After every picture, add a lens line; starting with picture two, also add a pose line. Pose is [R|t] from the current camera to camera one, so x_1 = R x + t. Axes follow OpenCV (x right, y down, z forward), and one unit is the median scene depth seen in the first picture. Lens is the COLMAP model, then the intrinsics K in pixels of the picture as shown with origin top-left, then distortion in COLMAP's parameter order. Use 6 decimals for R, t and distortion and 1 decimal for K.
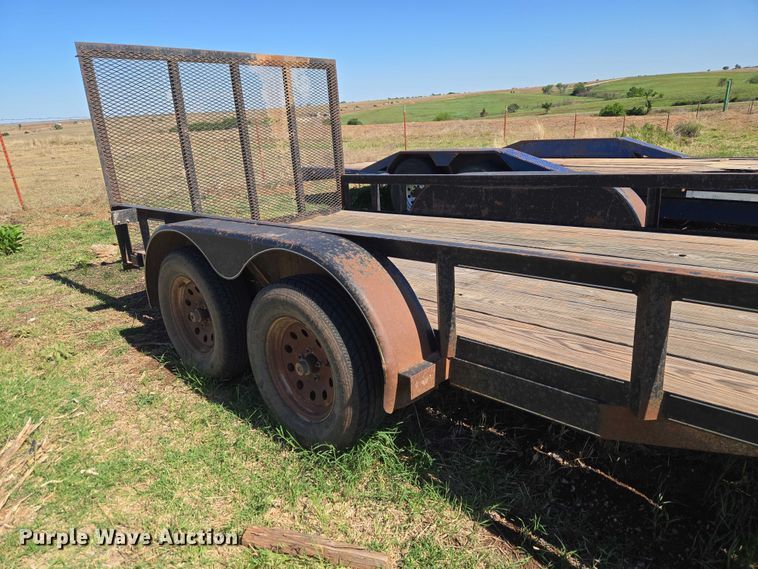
lens RADIAL K [[509.3, 0, 372.8], [0, 509.3, 290.2], [0, 0, 1]] dist [0.075218, -0.064590]
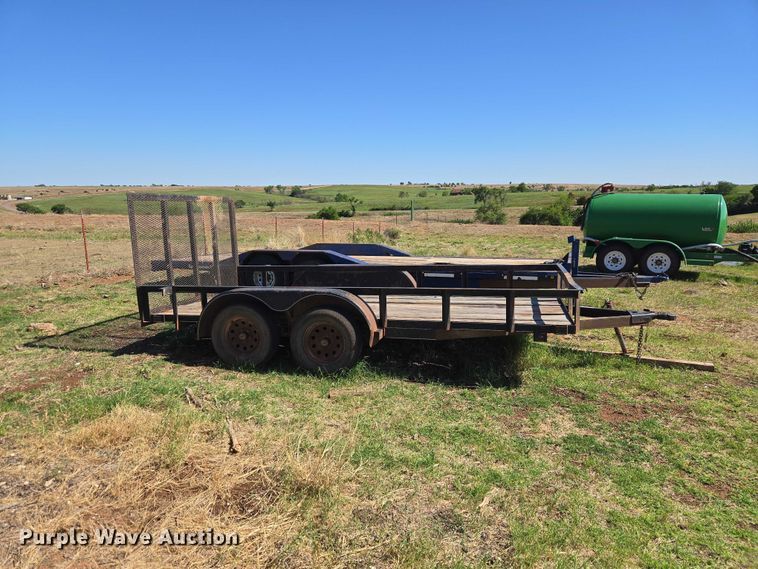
lens RADIAL K [[509.3, 0, 372.8], [0, 509.3, 290.2], [0, 0, 1]] dist [0.075218, -0.064590]
pose [[0.873414, -0.032328, 0.485904, -0.579042], [0.114758, 0.983357, -0.140854, 0.142529], [-0.473263, 0.178786, 0.862588, -0.663705]]
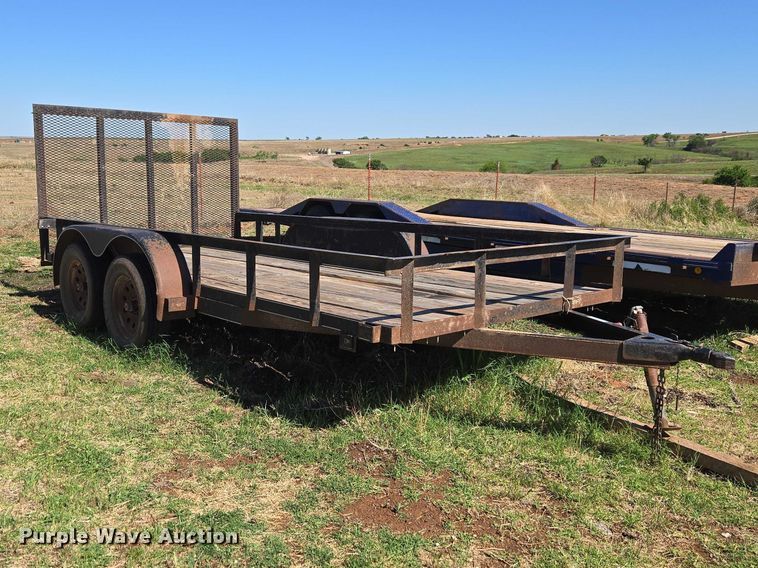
lens RADIAL K [[722.5, 0, 320.7], [0, 722.5, 285.2], [0, 0, 1]] dist [0.069197, -0.018946]
pose [[0.991250, 0.087241, -0.099057, 0.381958], [-0.101054, 0.984362, -0.144290, 0.190218], [0.084920, 0.153038, 0.984565, -0.703839]]
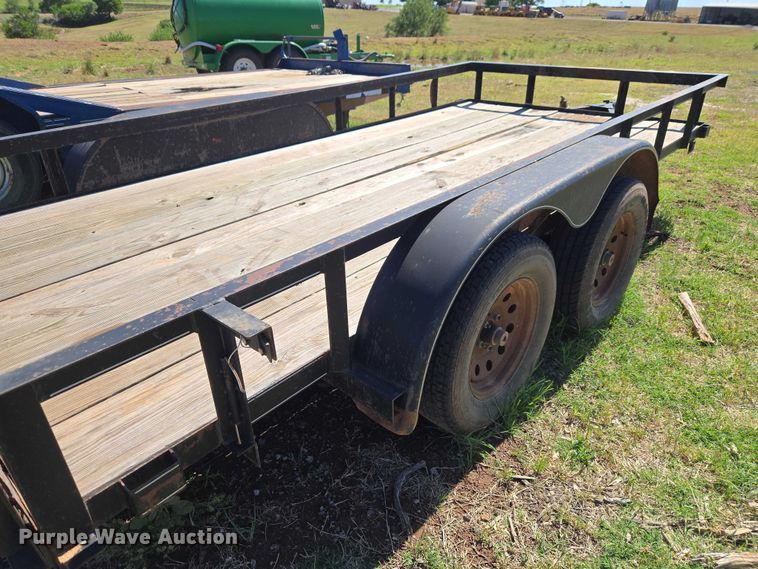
lens RADIAL K [[509.3, 0, 372.8], [0, 509.3, 290.2], [0, 0, 1]] dist [0.075218, -0.064590]
pose [[-0.040846, -0.422490, 0.905447, -0.614723], [0.318400, 0.853456, 0.412594, -0.222155], [-0.947076, 0.305147, 0.099660, 0.734385]]
